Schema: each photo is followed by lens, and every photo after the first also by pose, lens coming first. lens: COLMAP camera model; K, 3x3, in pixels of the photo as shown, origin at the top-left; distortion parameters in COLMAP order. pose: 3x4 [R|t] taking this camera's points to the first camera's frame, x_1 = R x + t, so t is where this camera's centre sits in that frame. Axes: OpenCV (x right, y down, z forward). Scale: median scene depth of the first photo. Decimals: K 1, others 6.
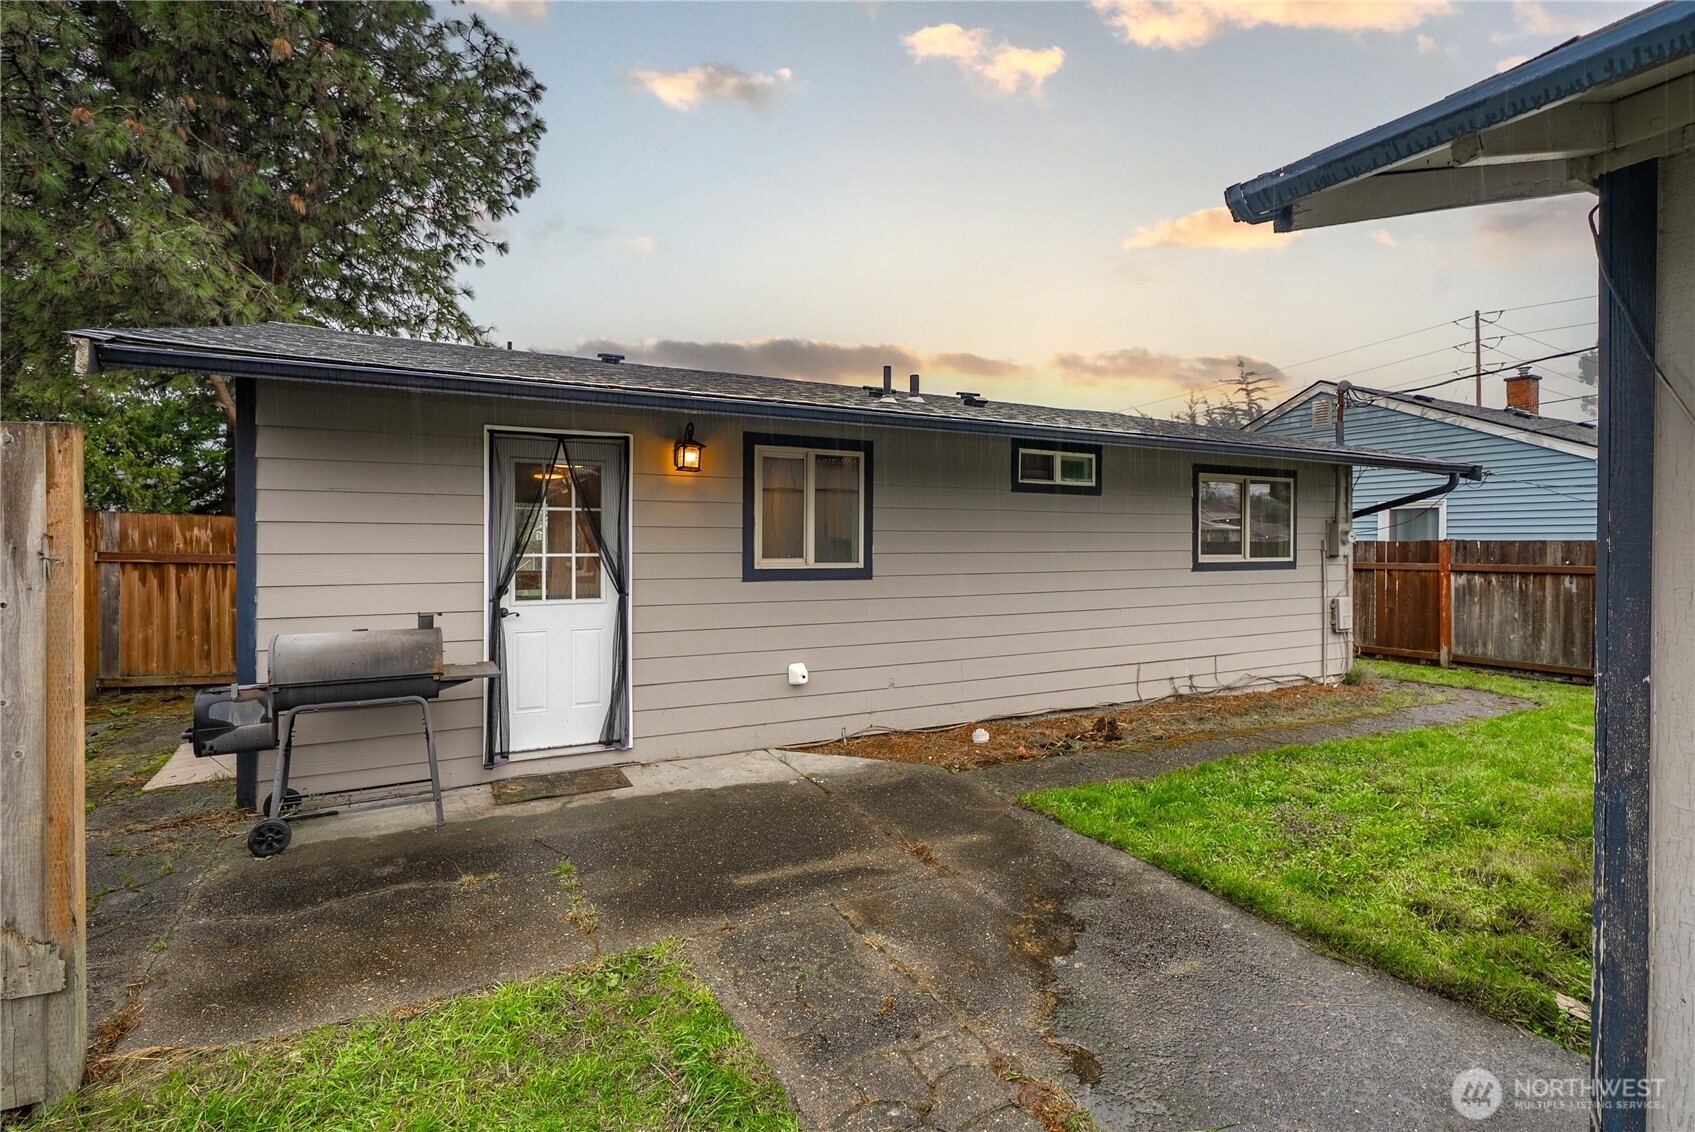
lens RADIAL K [[810.0, 0, 850.1], [0, 810.0, 548.7], [0, 0, 1]] dist [0.000247, -0.000213]
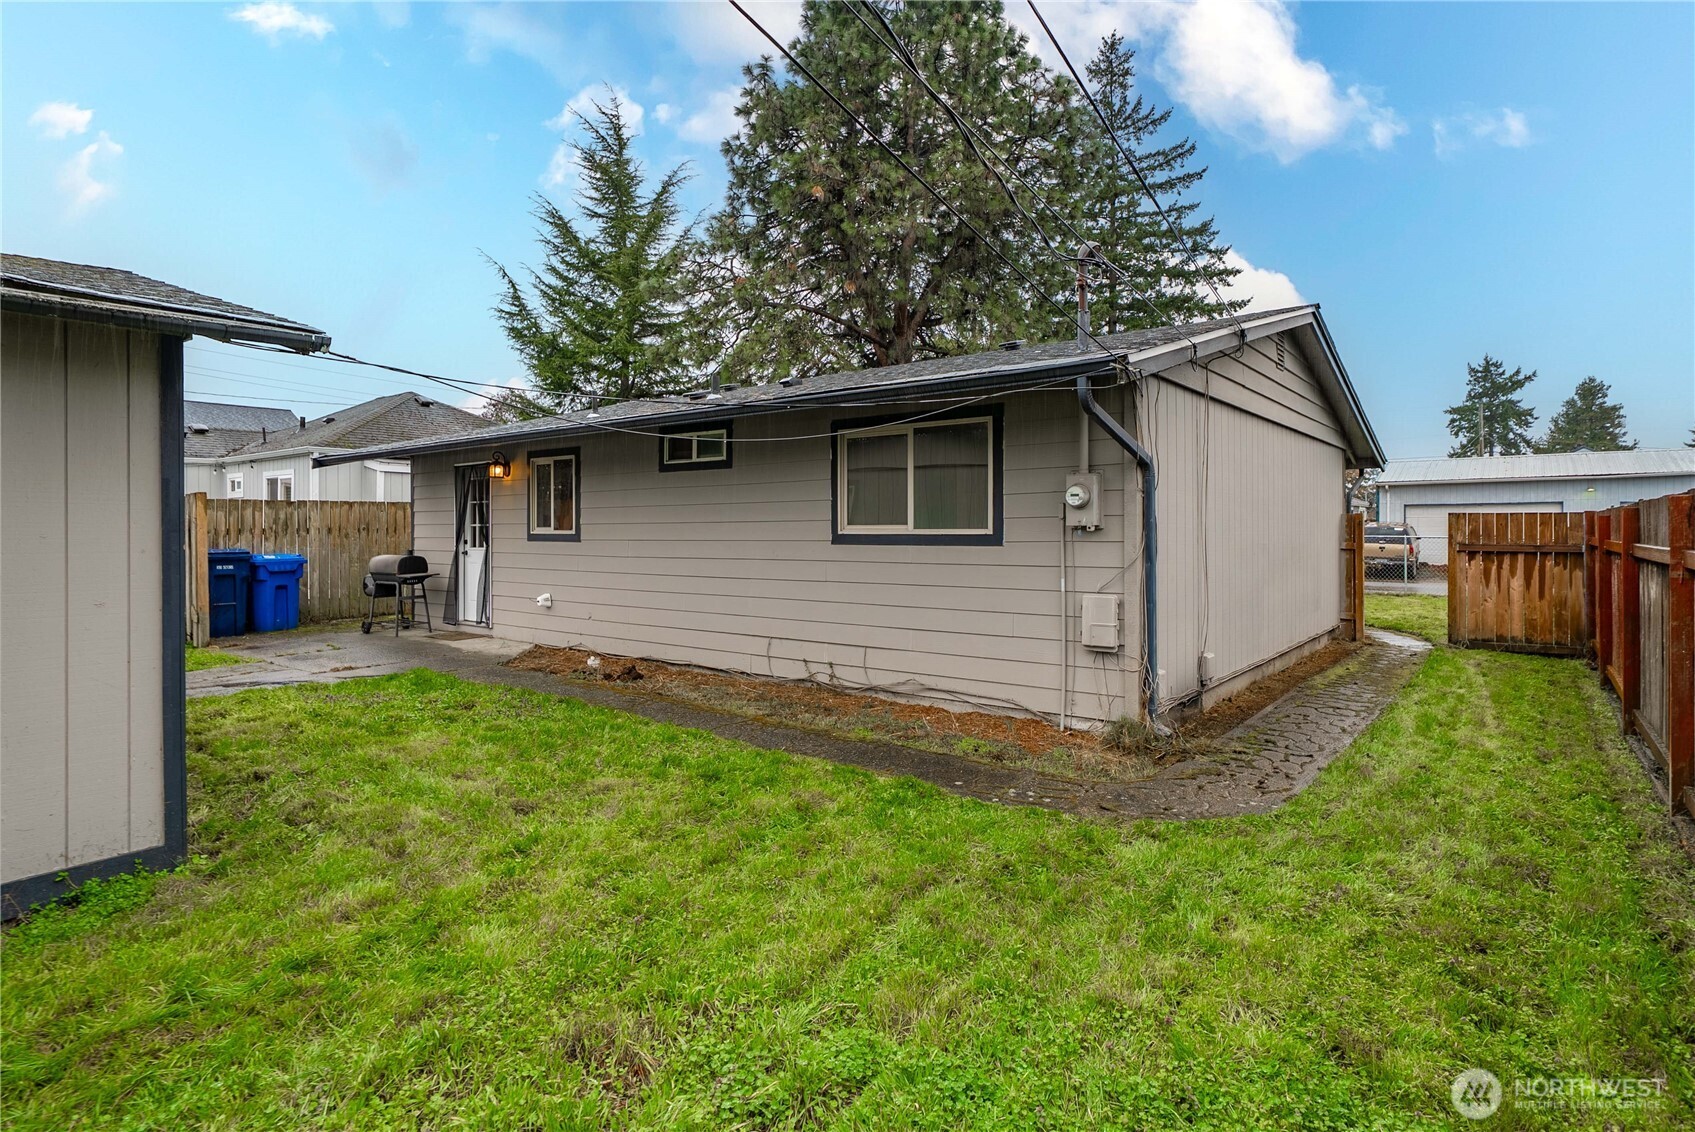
lens RADIAL K [[820.9, 0, 867.9], [0, 820.9, 505.6], [0, 0, 1]] dist [-0.001326, -0.000030]
pose [[0.435614, -0.014641, -0.900014, 1.367499], [0.013227, 0.999864, -0.009864, -0.005348], [0.900036, -0.007607, 0.435749, 0.715161]]
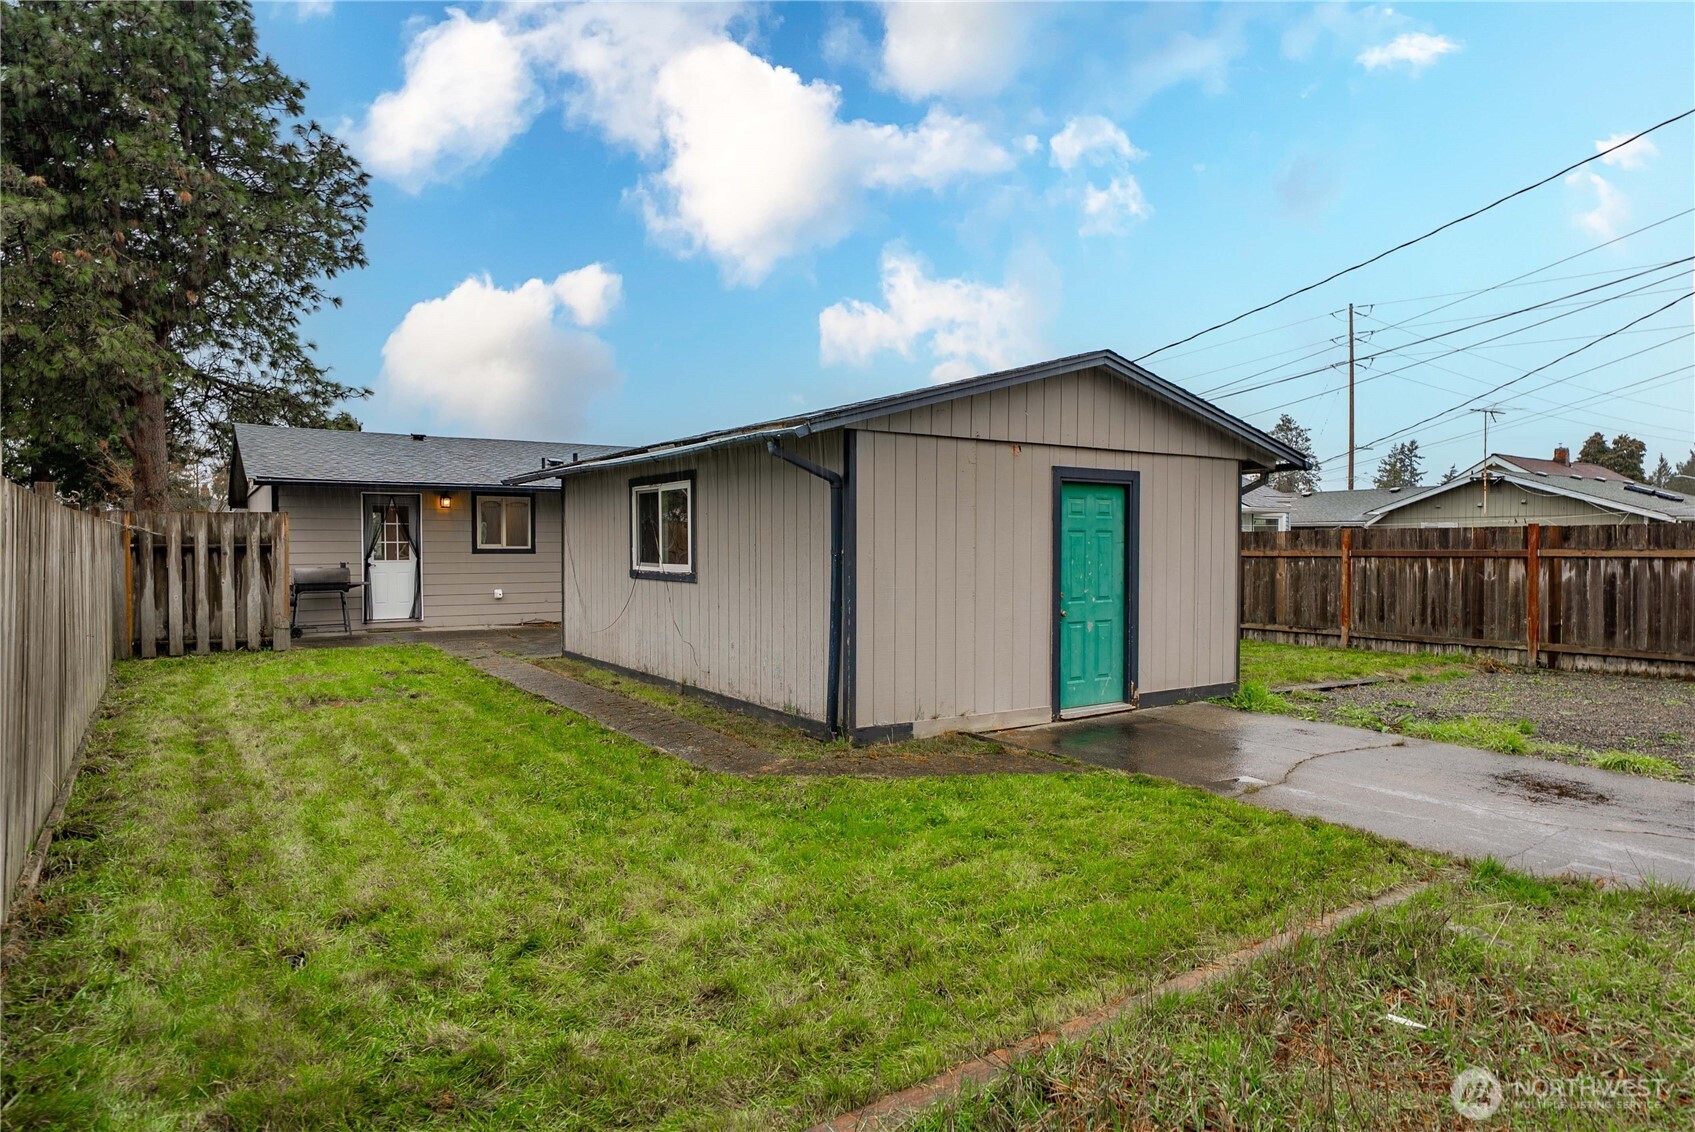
lens RADIAL K [[1008.6, 0, 843.6], [0, 1008.6, 572.9], [0, 0, 1]] dist [0.007903, 0.001942]
pose [[0.996562, -0.004452, 0.082736, 0.594248], [0.002625, 0.999751, 0.022169, 0.028400], [-0.082814, -0.021876, 0.996325, -1.712280]]
